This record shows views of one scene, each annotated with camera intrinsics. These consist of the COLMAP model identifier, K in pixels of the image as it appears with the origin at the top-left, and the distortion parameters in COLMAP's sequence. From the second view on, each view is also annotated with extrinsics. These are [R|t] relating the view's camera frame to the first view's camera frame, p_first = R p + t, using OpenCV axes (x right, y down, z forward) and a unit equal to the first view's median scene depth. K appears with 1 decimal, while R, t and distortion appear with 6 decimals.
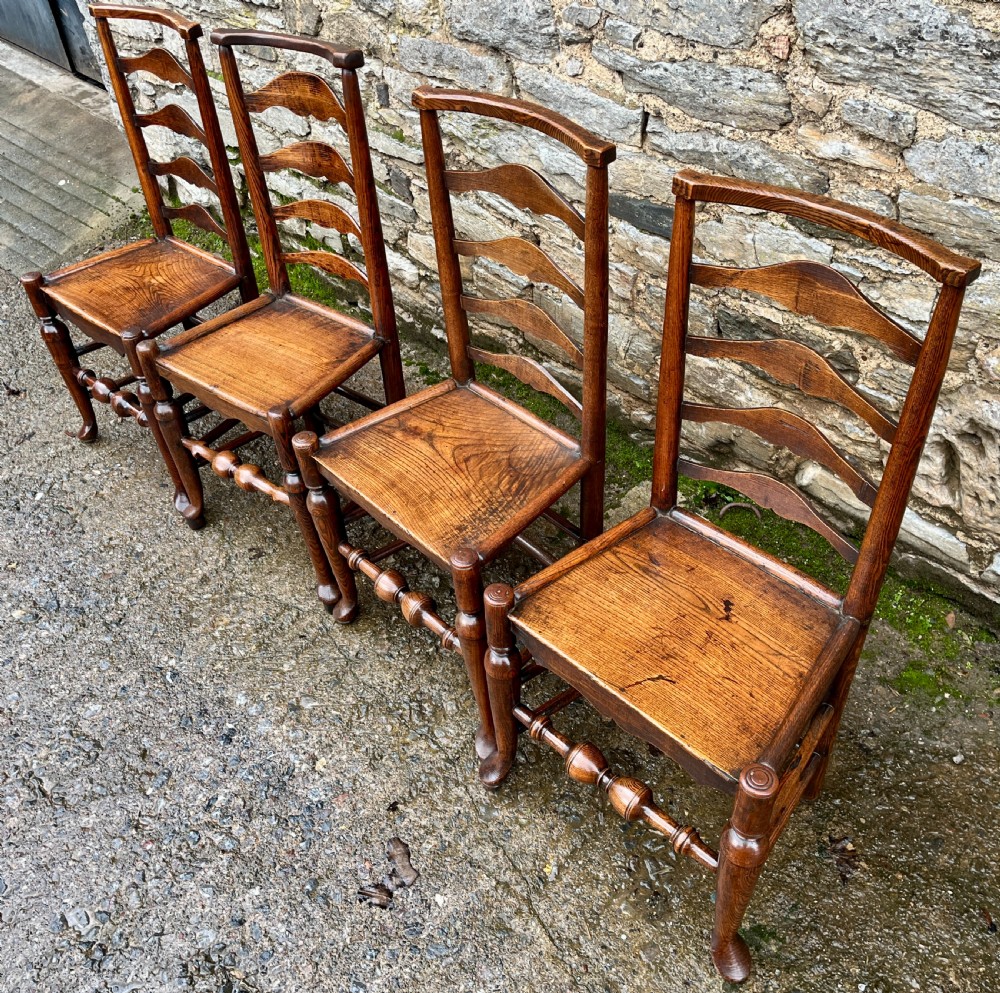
lens RADIAL K [[1006.6, 0, 491.5], [0, 1006.6, 500.8], [0, 0, 1]] dist [0.030504, 0.000000]
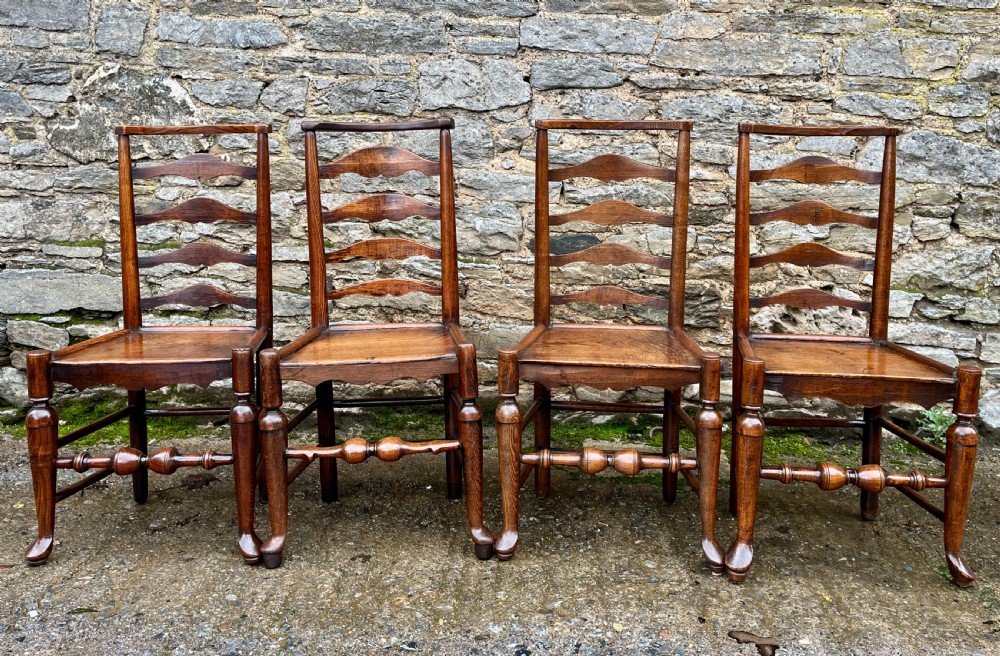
lens RADIAL K [[830.1, 0, 516.6], [0, 830.1, 246.5], [0, 0, 1]] dist [0.070261, -0.085029]
pose [[0.724181, 0.014744, 0.689453, -0.900802], [0.400415, 0.804984, -0.437799, 0.294094], [-0.561453, 0.593113, 0.577050, 0.322547]]
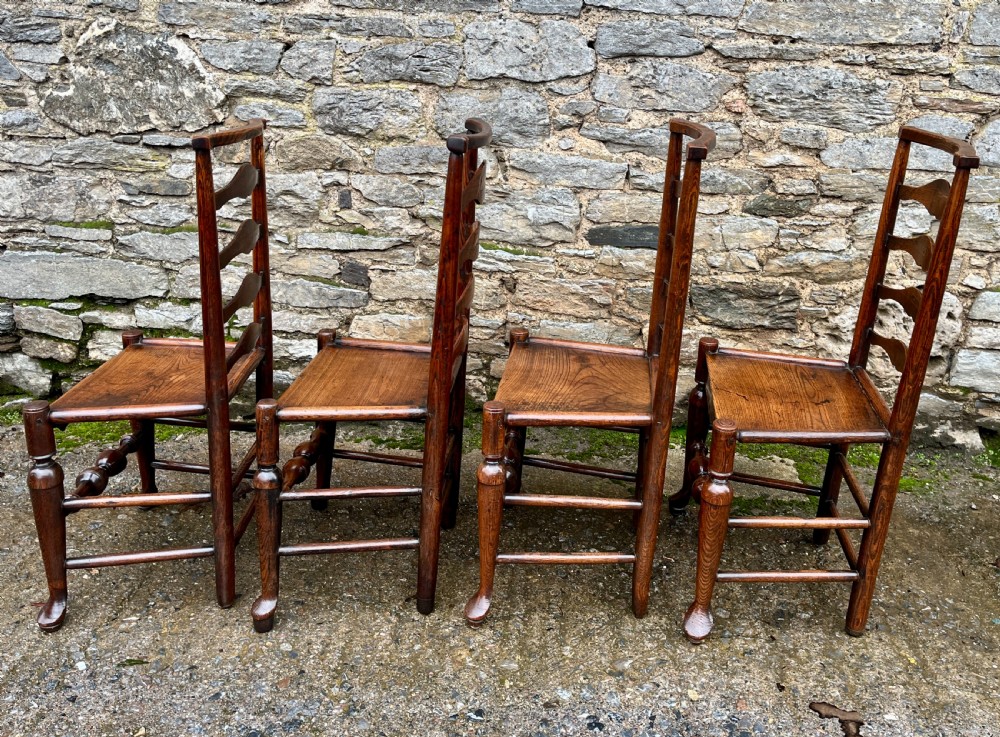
lens RADIAL K [[897.3, 0, 519.1], [0, 897.3, 302.2], [0, 0, 1]] dist [0.053996, -0.045532]
pose [[0.735636, -0.103319, 0.669451, -0.905794], [0.383496, 0.878183, -0.285877, 0.111284], [-0.558364, 0.467033, 0.685646, 0.298062]]
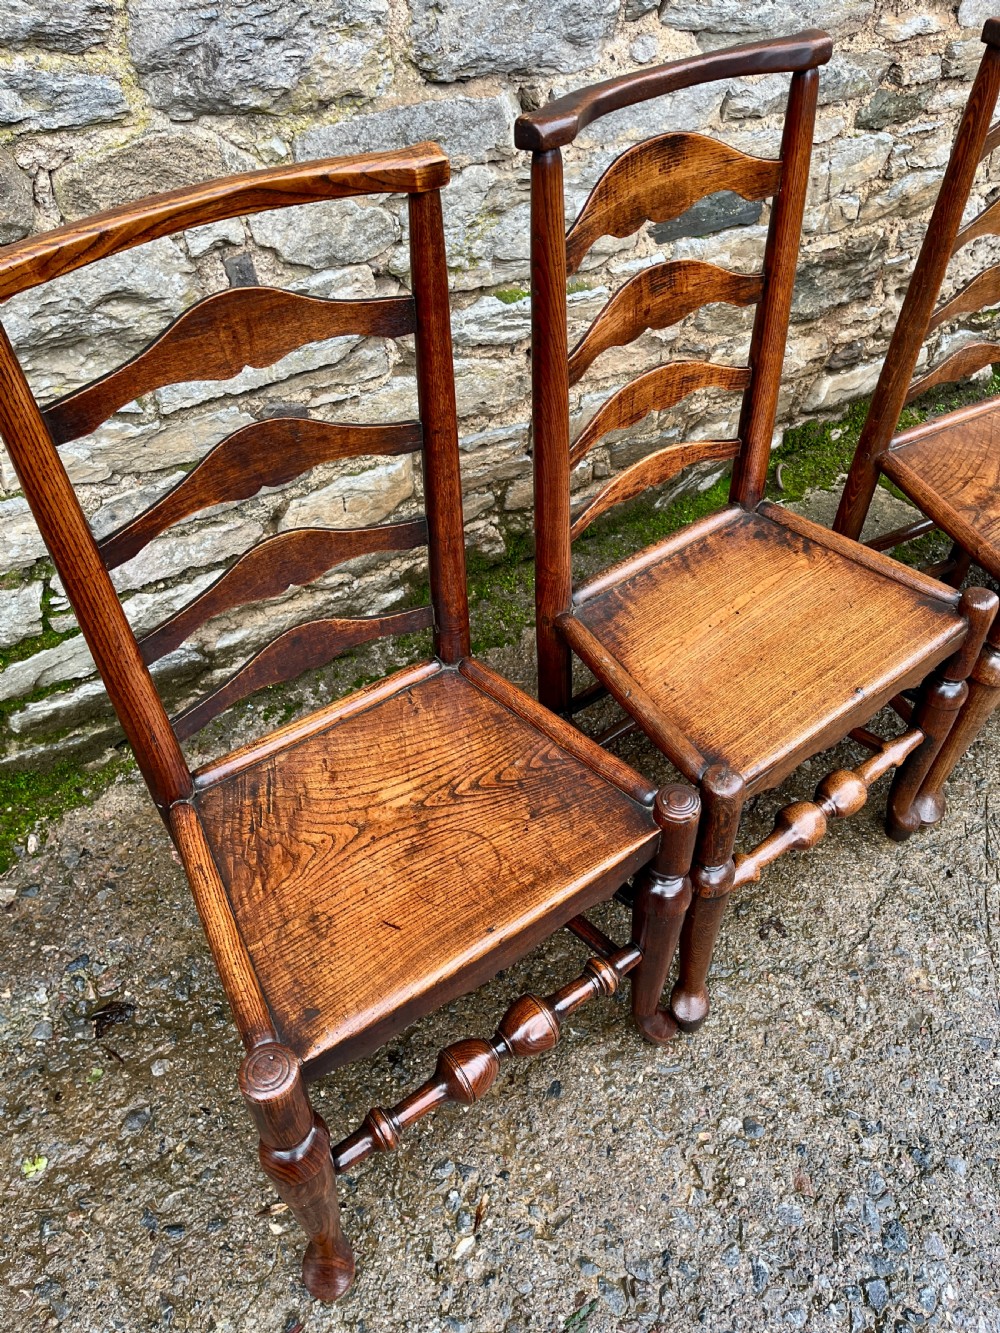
lens RADIAL K [[1001.0, 0, 508.5], [0, 1001.0, 678.5], [0, 0, 1]] dist [0.069780, -0.093623]
pose [[0.175422, -0.638861, 0.749055, -0.815008], [0.622462, 0.661447, 0.418366, -0.534780], [-0.762738, 0.392867, 0.513699, 0.953769]]
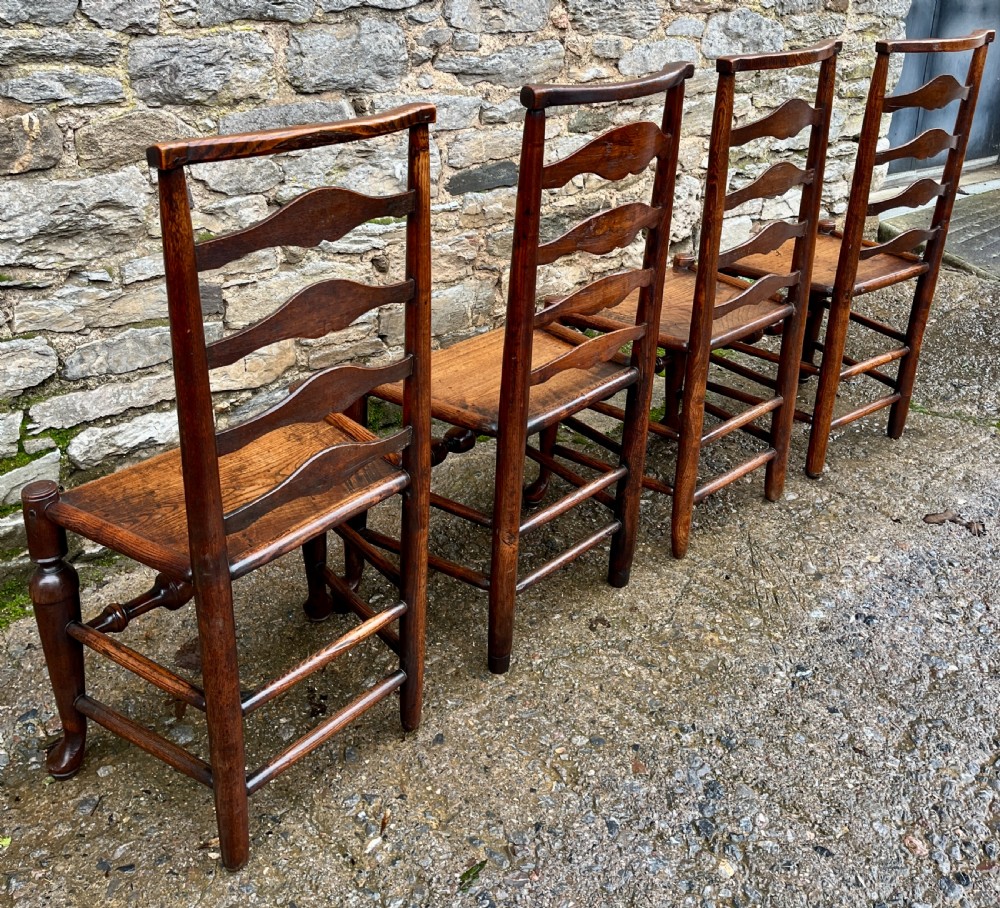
lens RADIAL K [[1025.7, 0, 498.7], [0, 1025.7, 287.6], [0, 0, 1]] dist [0.036779, 0.000000]
pose [[0.017252, -0.229525, 0.973150, -1.252039], [0.665719, 0.728826, 0.160097, -0.419780], [-0.746003, 0.645082, 0.165373, 0.966781]]
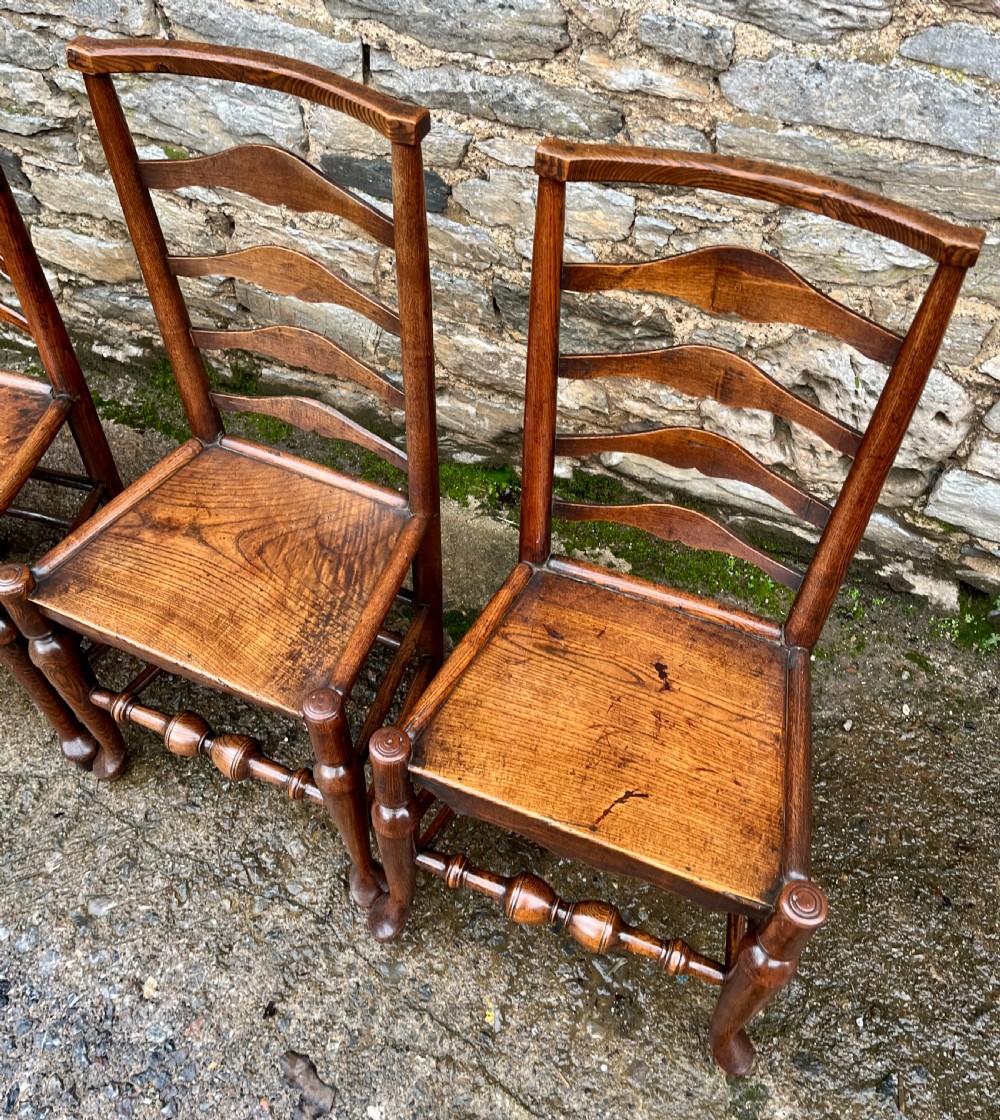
lens RADIAL K [[1007.9, 0, 507.0], [0, 1007.9, 531.7], [0, 0, 1]] dist [0.052637, -0.049958]
pose [[0.909491, -0.245174, 0.335732, -0.103709], [0.208759, 0.967724, 0.141175, -0.119942], [-0.359508, -0.058310, 0.931318, 0.234724]]
